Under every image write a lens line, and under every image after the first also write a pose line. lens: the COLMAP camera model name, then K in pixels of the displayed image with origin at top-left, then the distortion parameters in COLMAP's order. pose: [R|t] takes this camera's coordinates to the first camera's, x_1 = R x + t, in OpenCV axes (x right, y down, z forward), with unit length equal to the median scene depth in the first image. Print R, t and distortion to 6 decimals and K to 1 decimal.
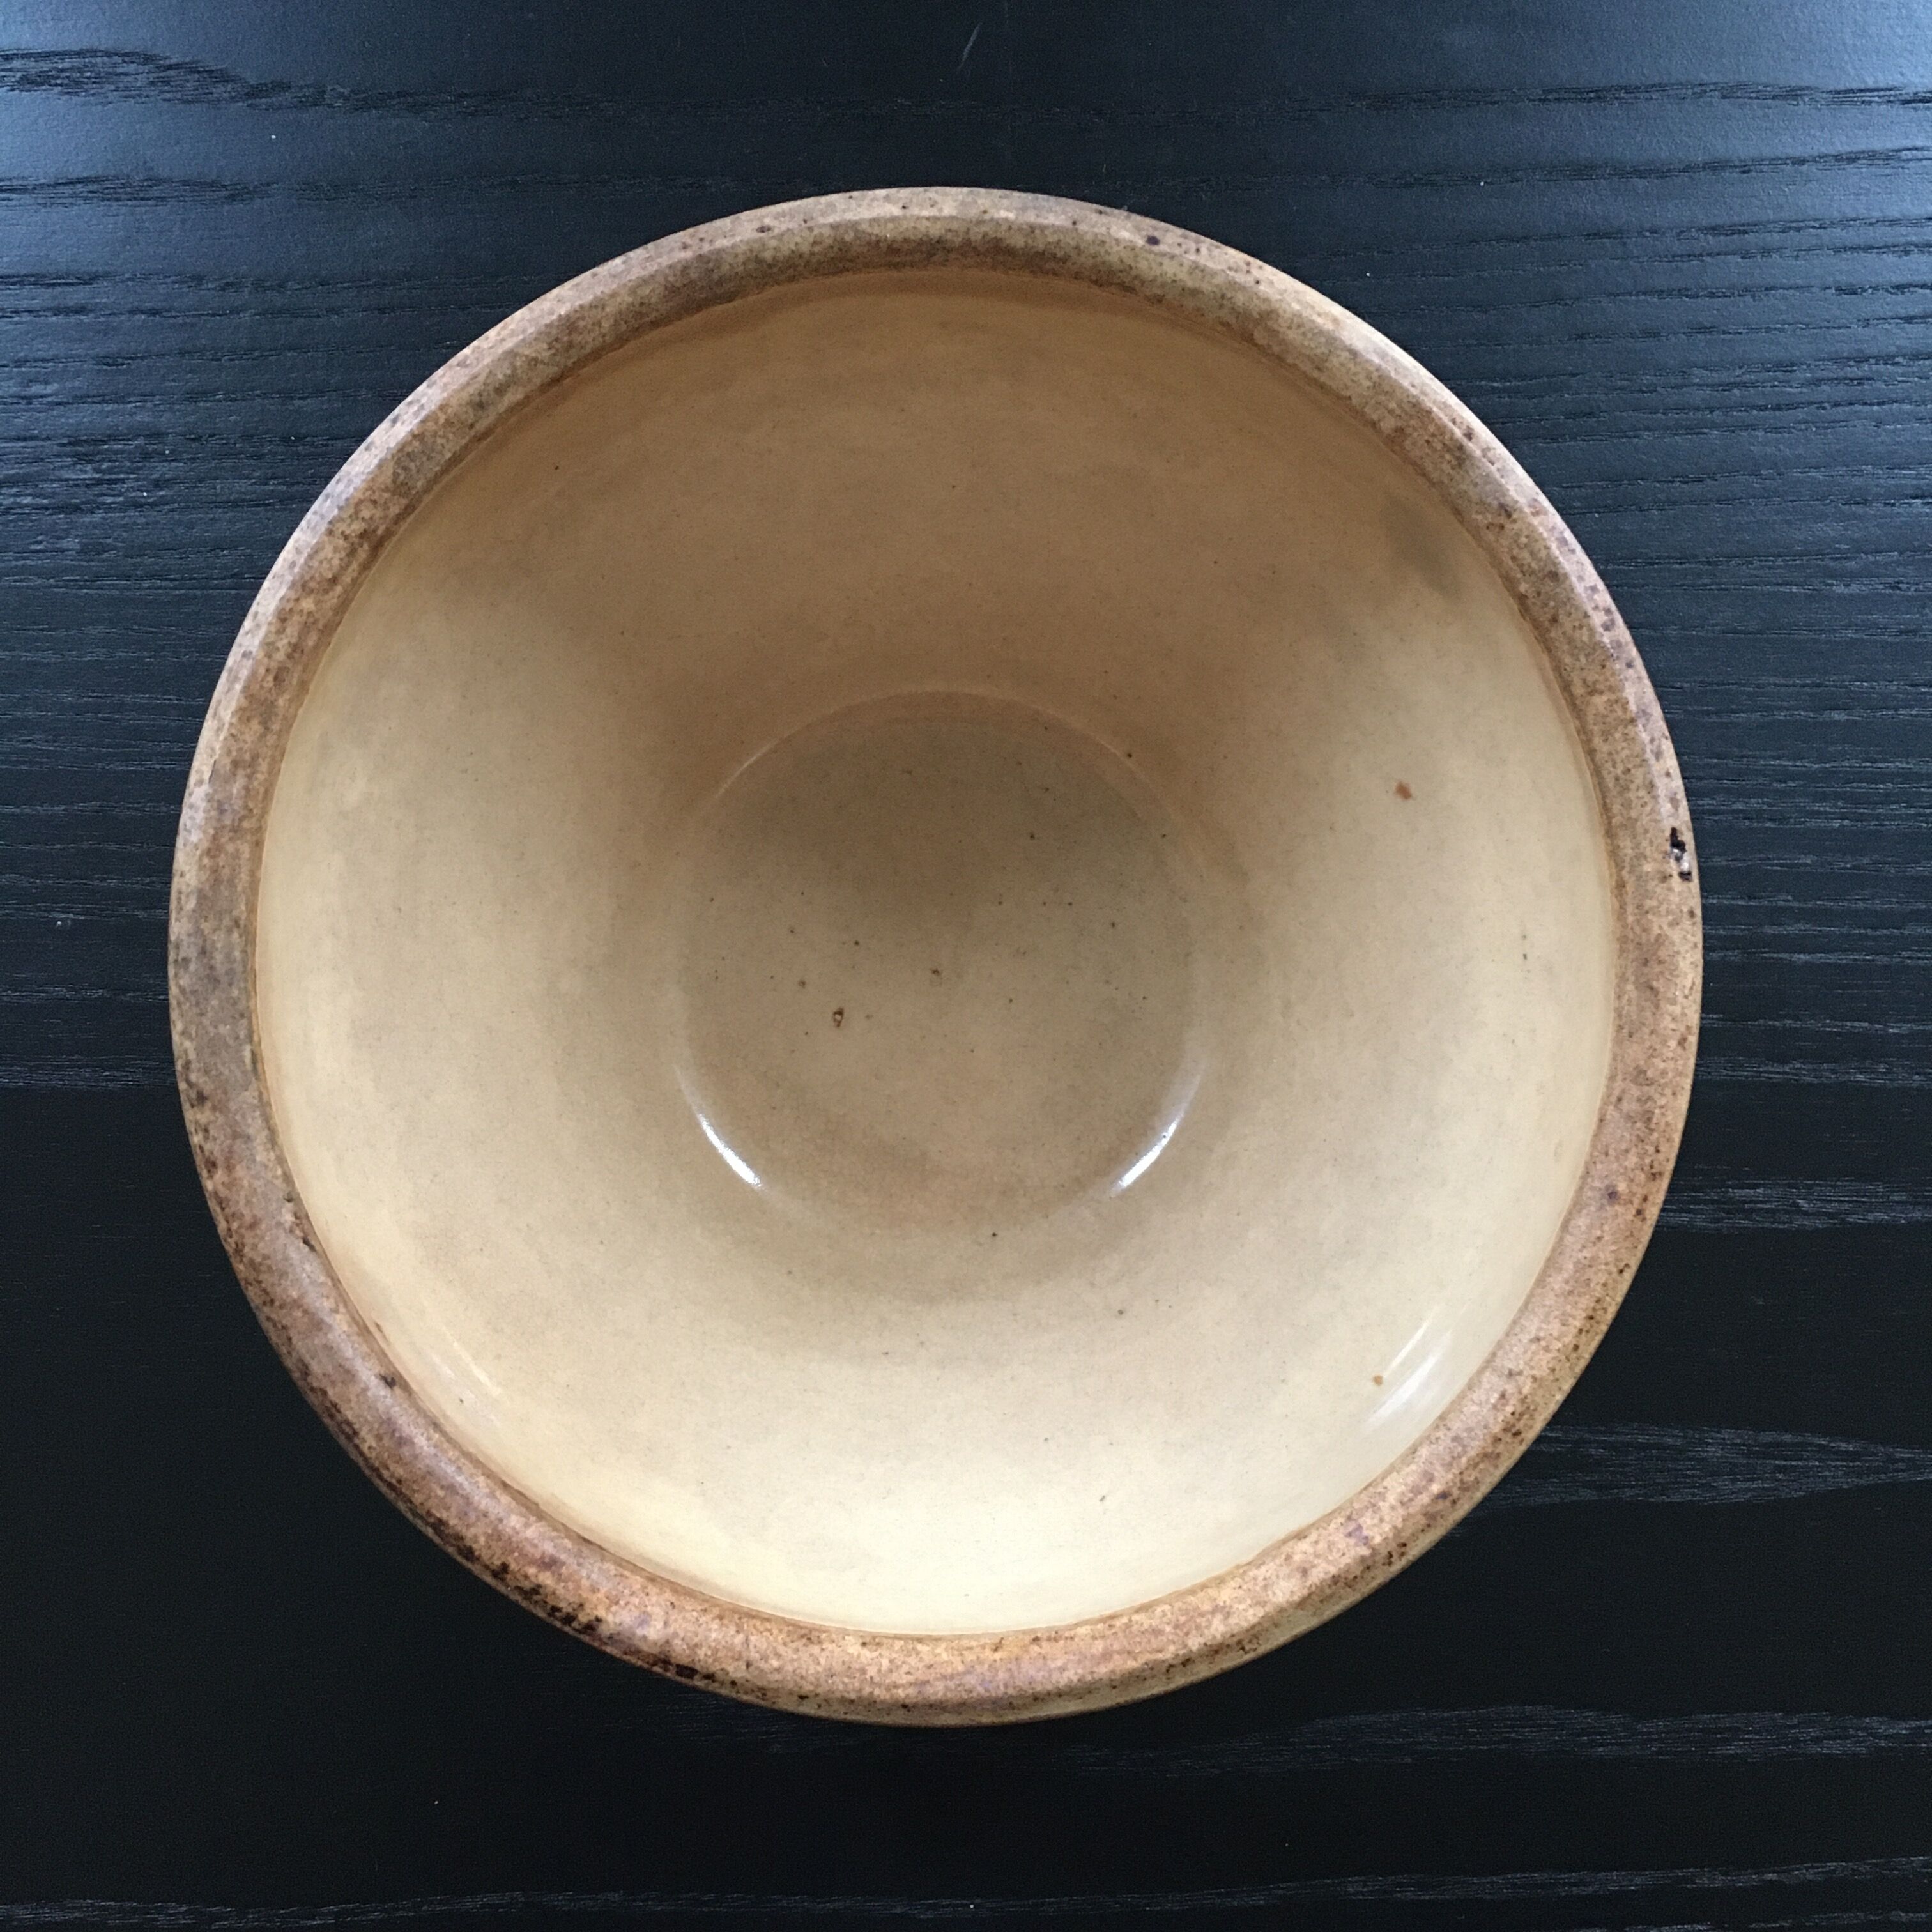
lens RADIAL K [[2250.9, 0, 966.0], [0, 2250.9, 966.0], [0, 0, 1]] dist [0.058856, -0.062149]
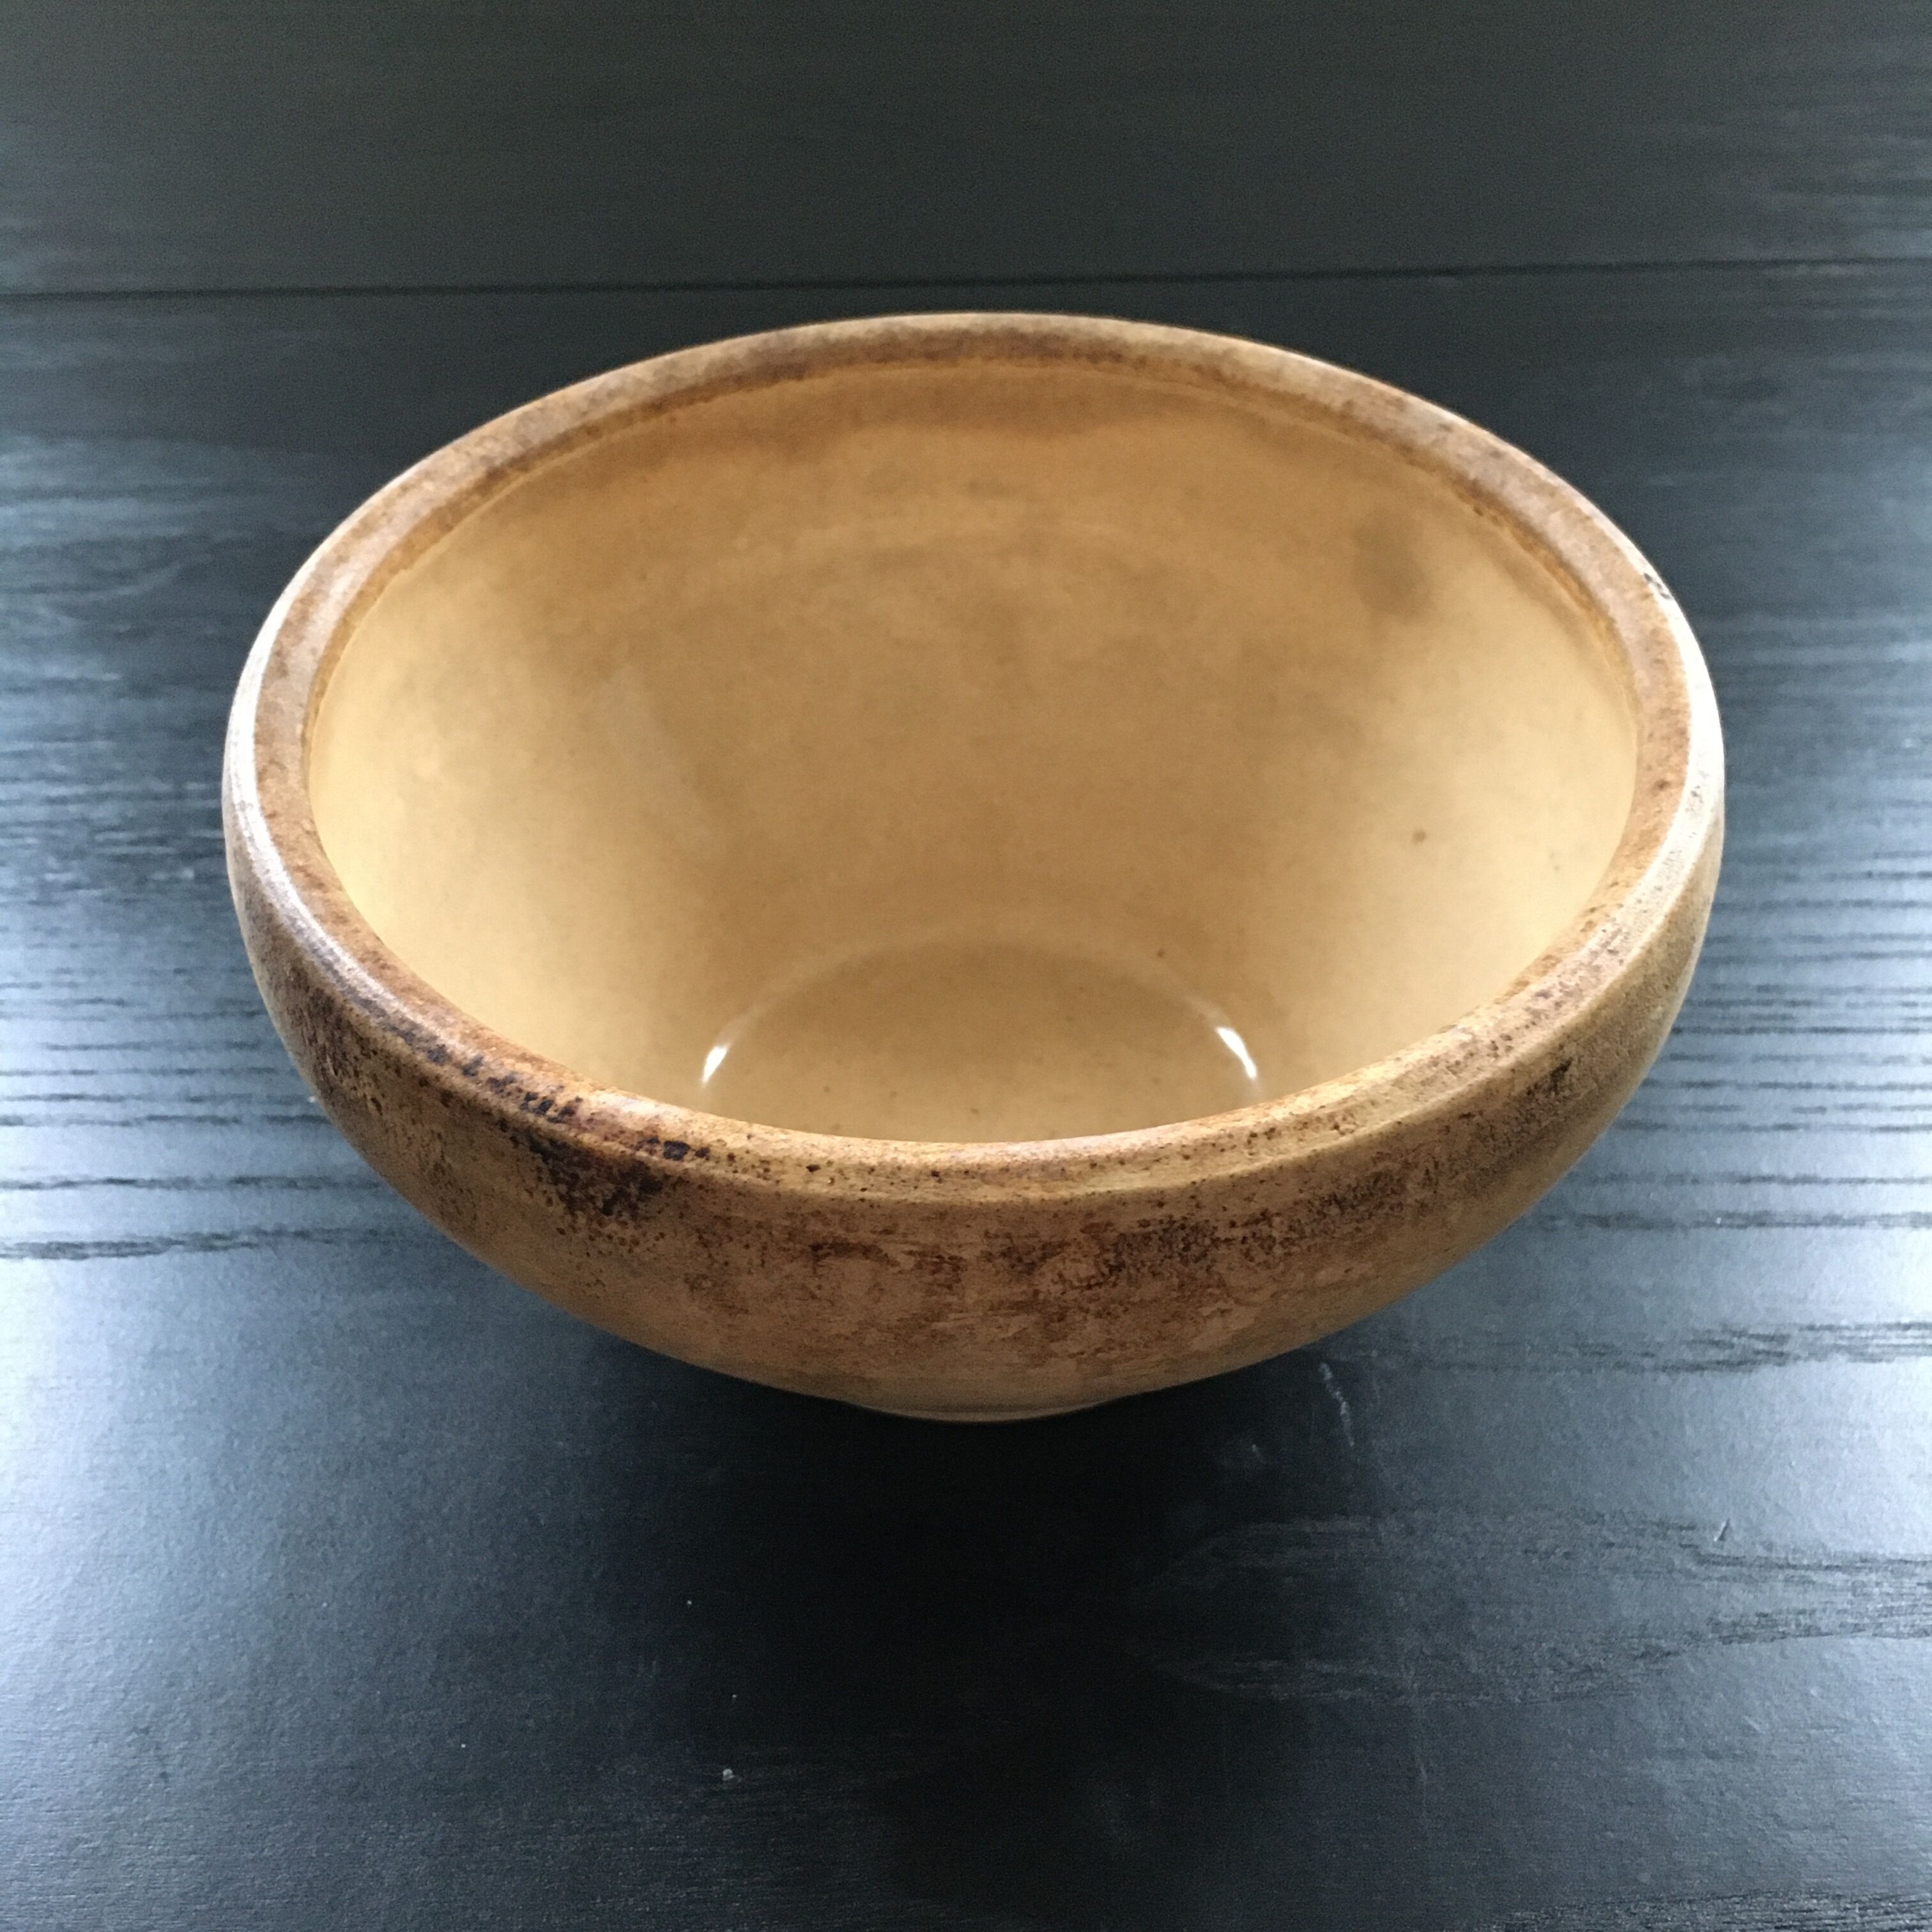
lens RADIAL K [[2250.9, 0, 966.0], [0, 2250.9, 966.0], [0, 0, 1]] dist [0.058856, -0.062149]
pose [[0.999626, -0.023132, -0.014552, -0.002054], [0.006101, 0.707937, -0.706249, 0.854046], [0.026639, 0.705896, 0.707814, 0.361202]]
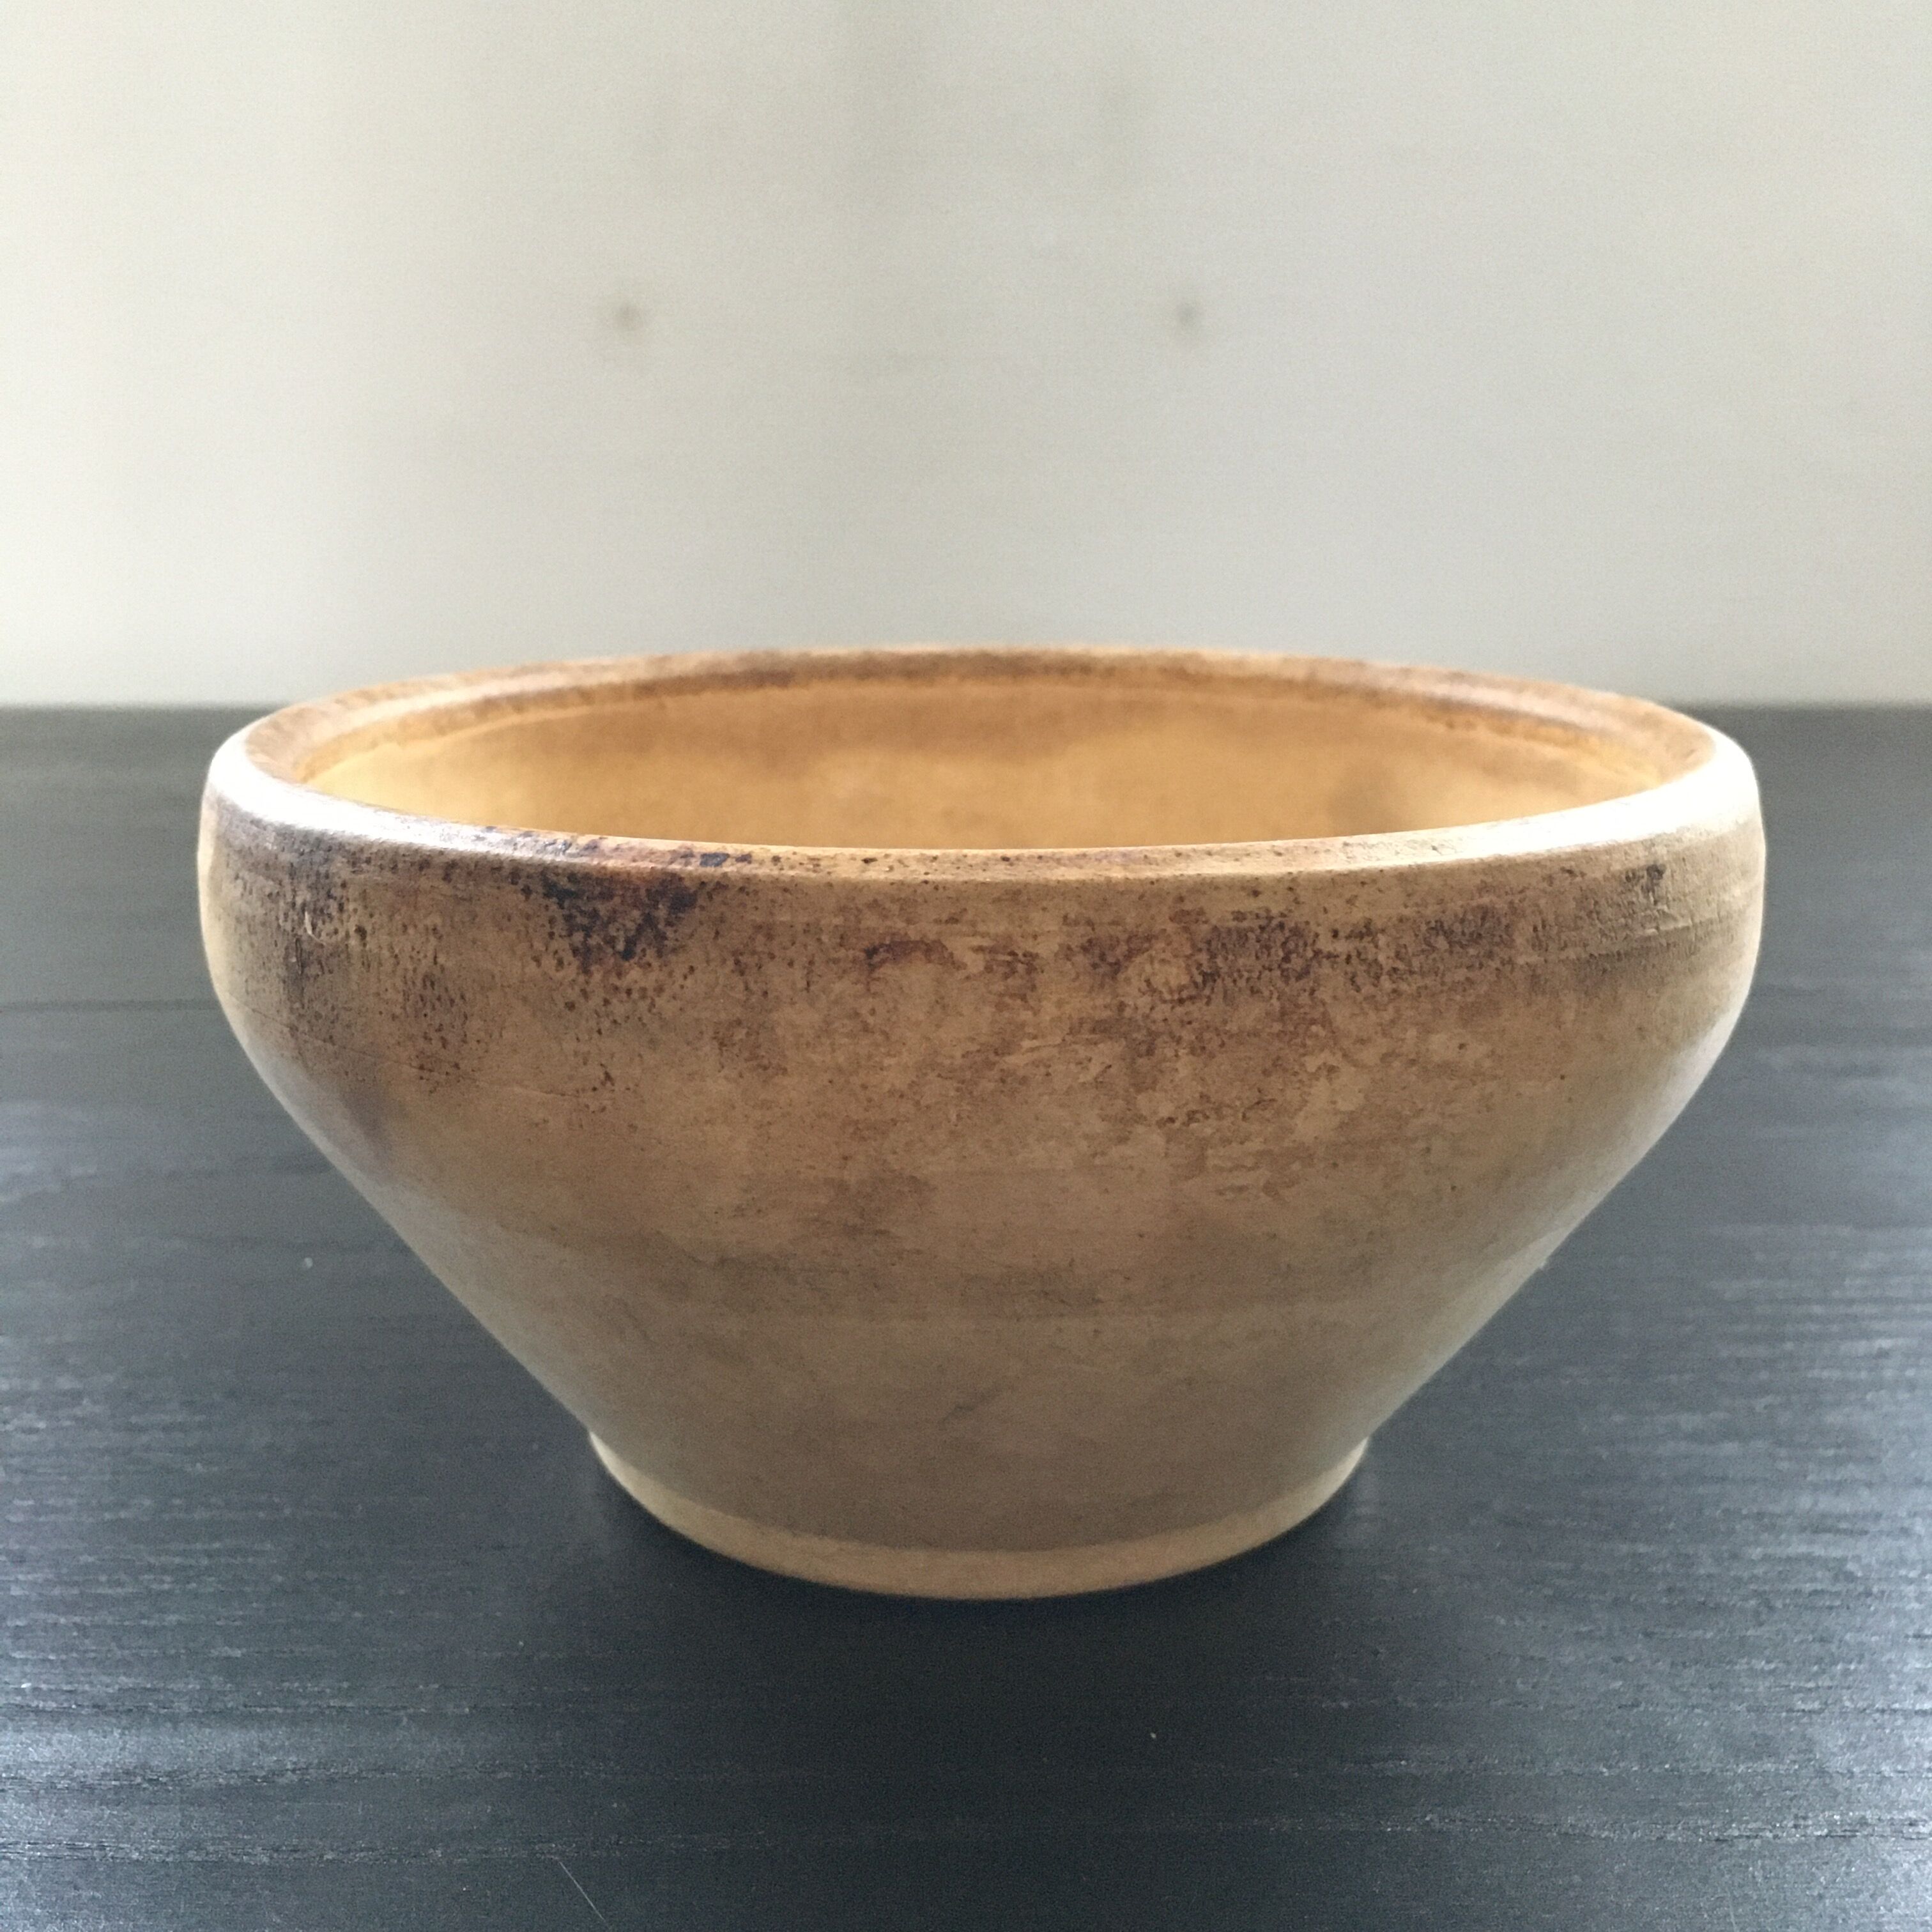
lens RADIAL K [[2250.9, 0, 966.0], [0, 2250.9, 966.0], [0, 0, 1]] dist [0.058856, -0.062149]
pose [[0.997772, -0.030052, 0.059571, -0.085228], [0.065573, 0.276642, -0.958733, 1.046113], [0.012332, 0.960503, 0.277996, 0.824910]]
